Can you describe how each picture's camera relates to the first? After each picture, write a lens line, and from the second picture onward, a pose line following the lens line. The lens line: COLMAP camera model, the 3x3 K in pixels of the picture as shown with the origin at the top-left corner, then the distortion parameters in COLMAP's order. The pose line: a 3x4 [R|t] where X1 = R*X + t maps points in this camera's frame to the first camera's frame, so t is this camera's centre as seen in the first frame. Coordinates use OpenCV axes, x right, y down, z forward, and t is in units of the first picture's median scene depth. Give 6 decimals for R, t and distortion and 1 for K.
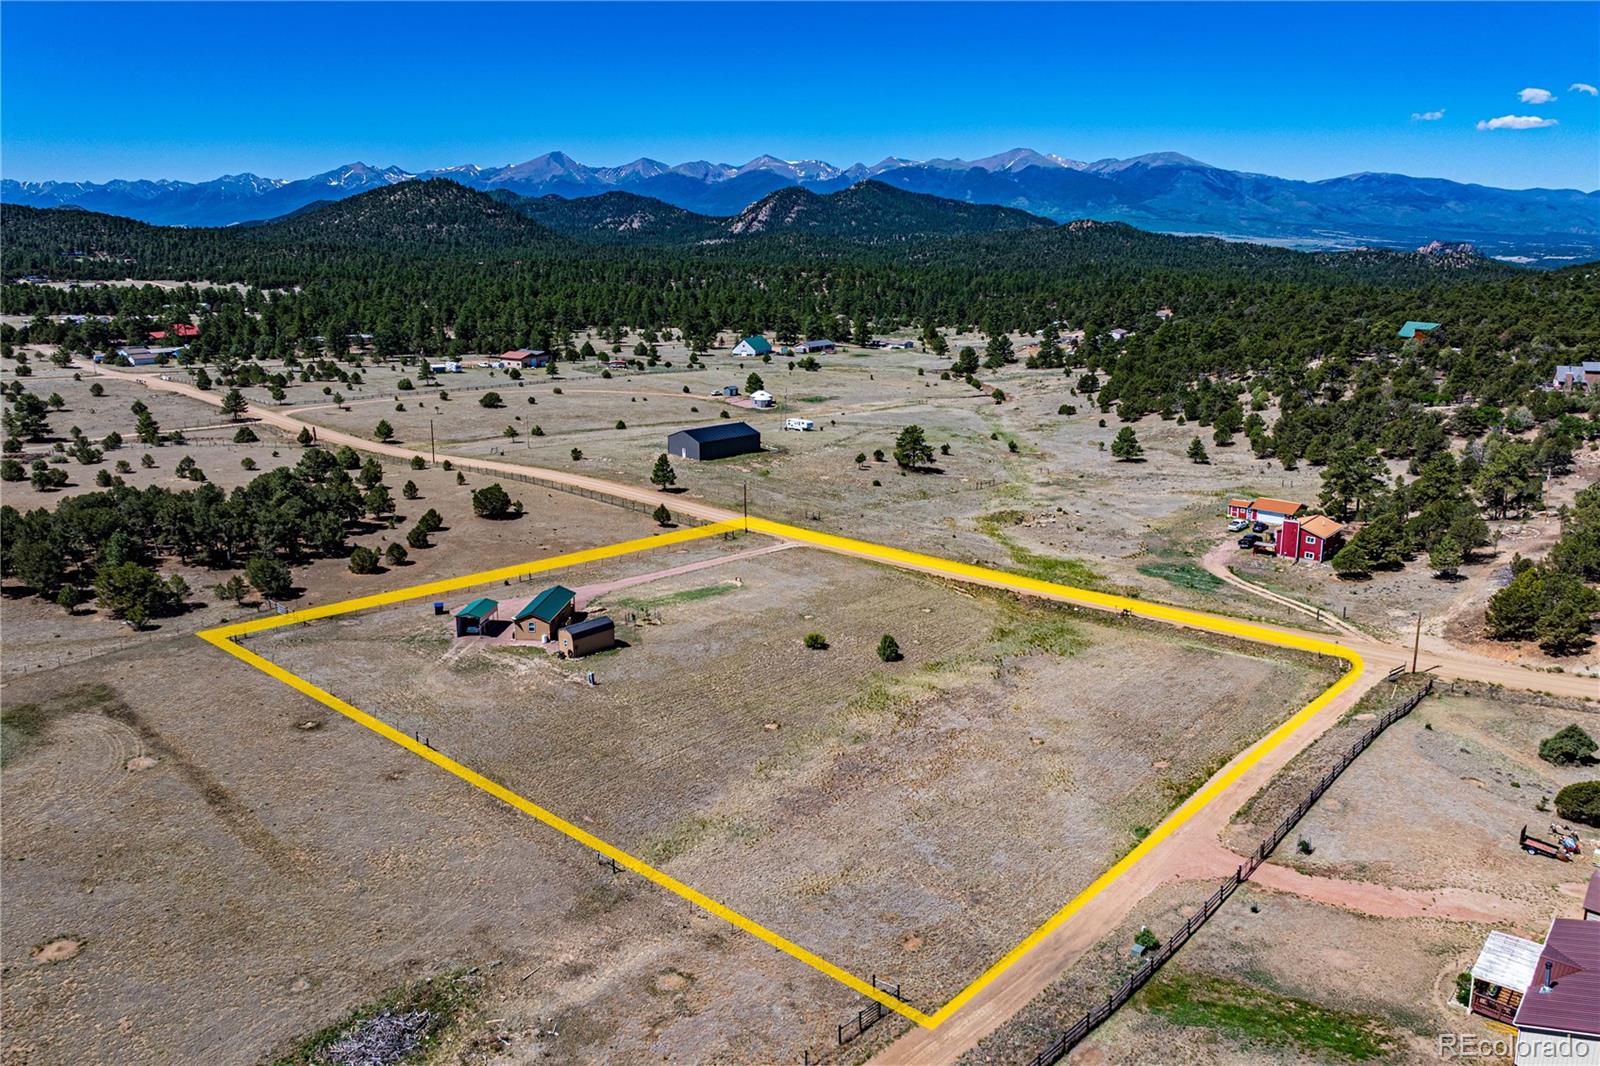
lens RADIAL K [[1117.5, 0, 804.5], [0, 1117.5, 467.4], [0, 0, 1]] dist [-0.031550, 0.015558]
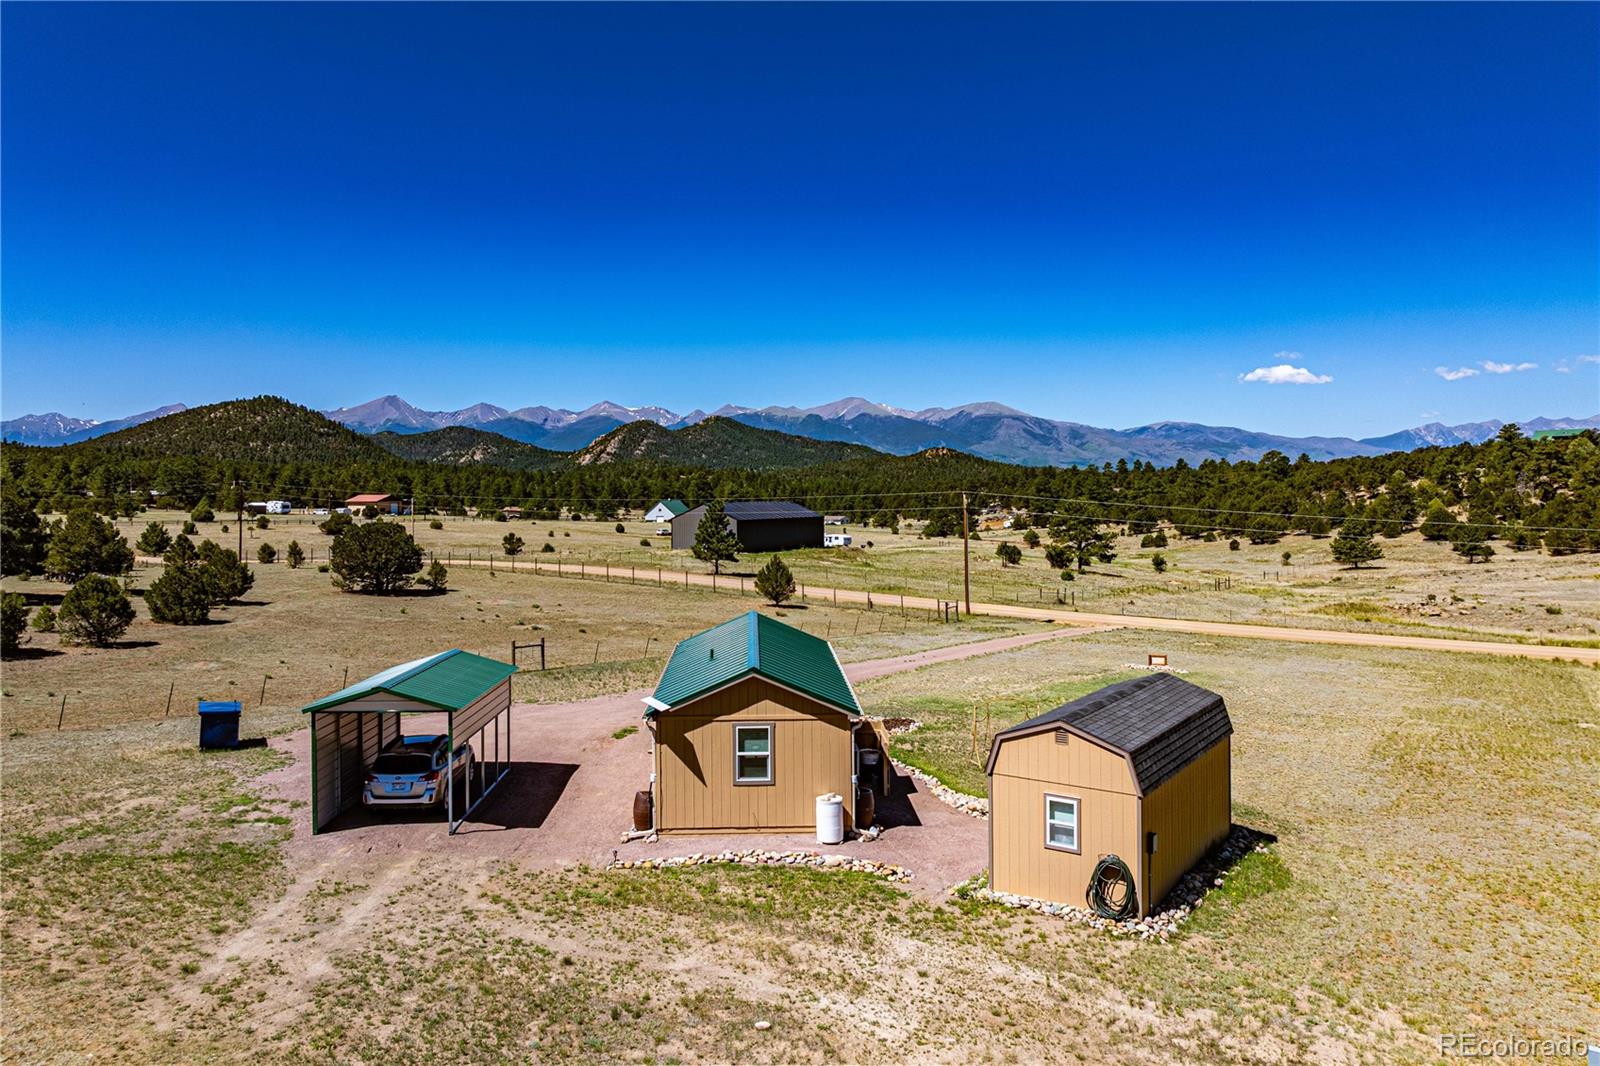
lens RADIAL K [[1117.5, 0, 797.3], [0, 1117.5, 465.9], [0, 0, 1]] dist [-0.031550, 0.015558]
pose [[0.990408, 0.001655, 0.138162, -0.171290], [0.028491, 0.975992, -0.215934, 0.089282], [-0.135202, 0.217799, 0.966584, 0.531754]]
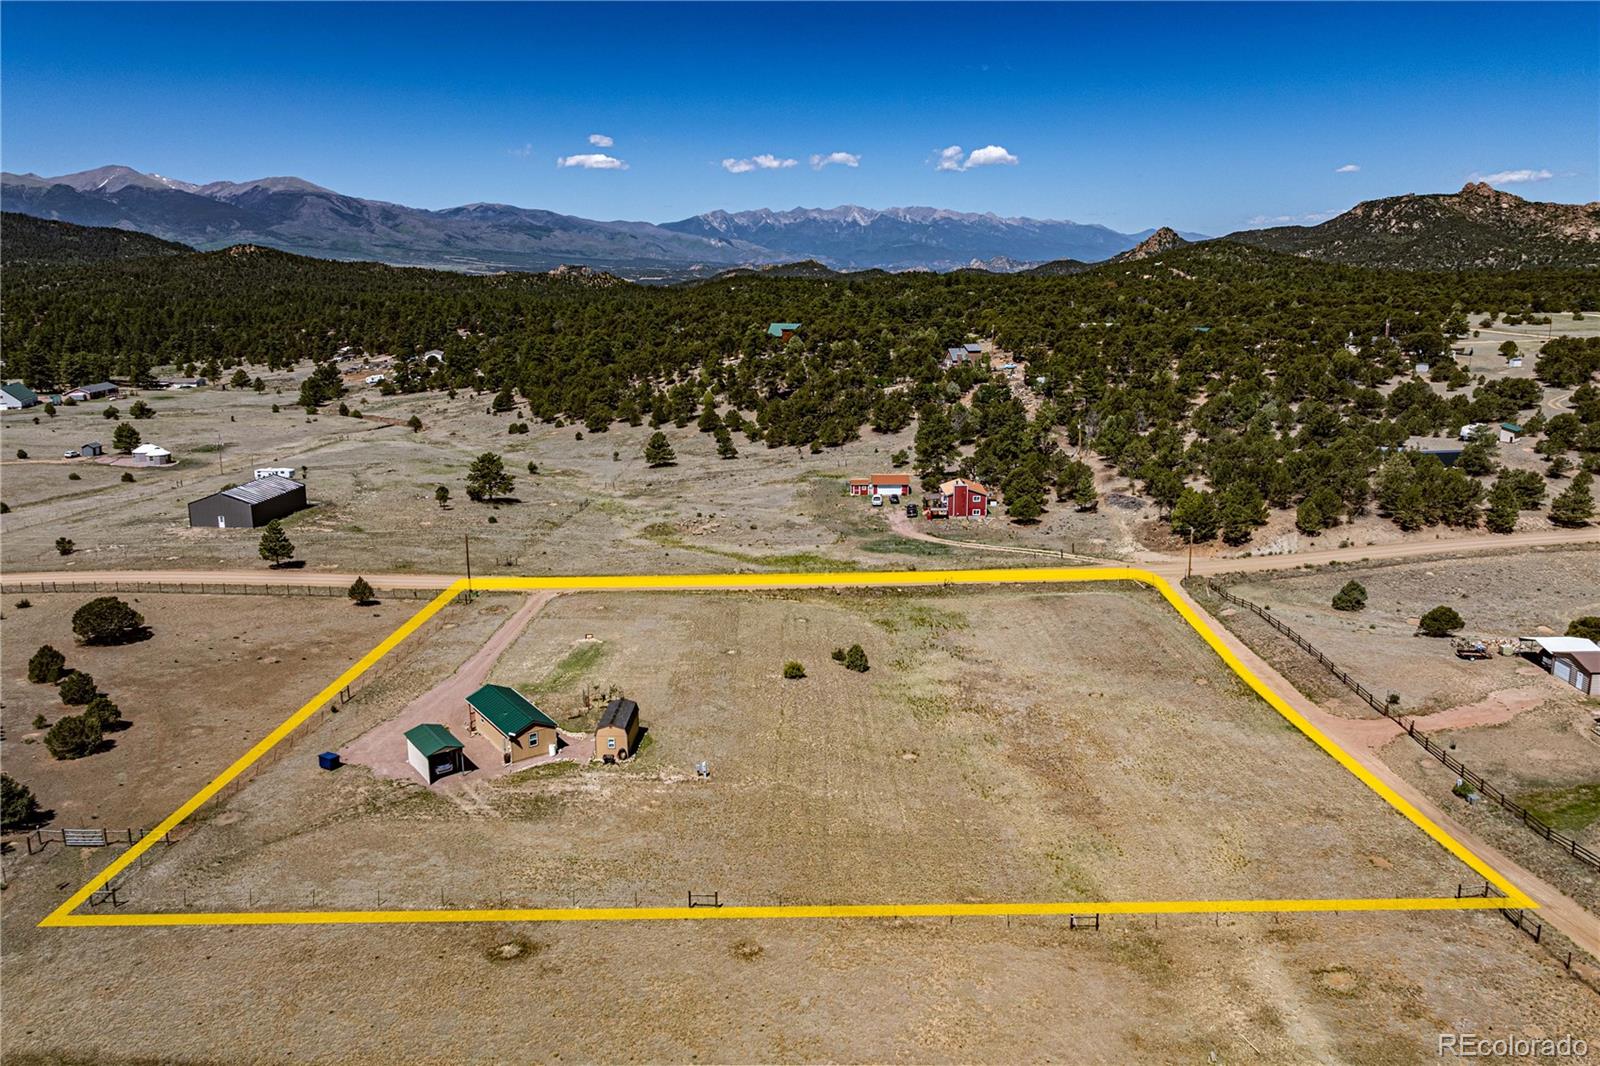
lens RADIAL K [[1117.5, 0, 795.2], [0, 1117.5, 472.8], [0, 0, 1]] dist [-0.031550, 0.015558]
pose [[0.746979, -0.123735, 0.653232, -0.375826], [0.136013, 0.990189, 0.032028, -0.021025], [-0.650786, 0.064923, 0.756481, 0.205825]]
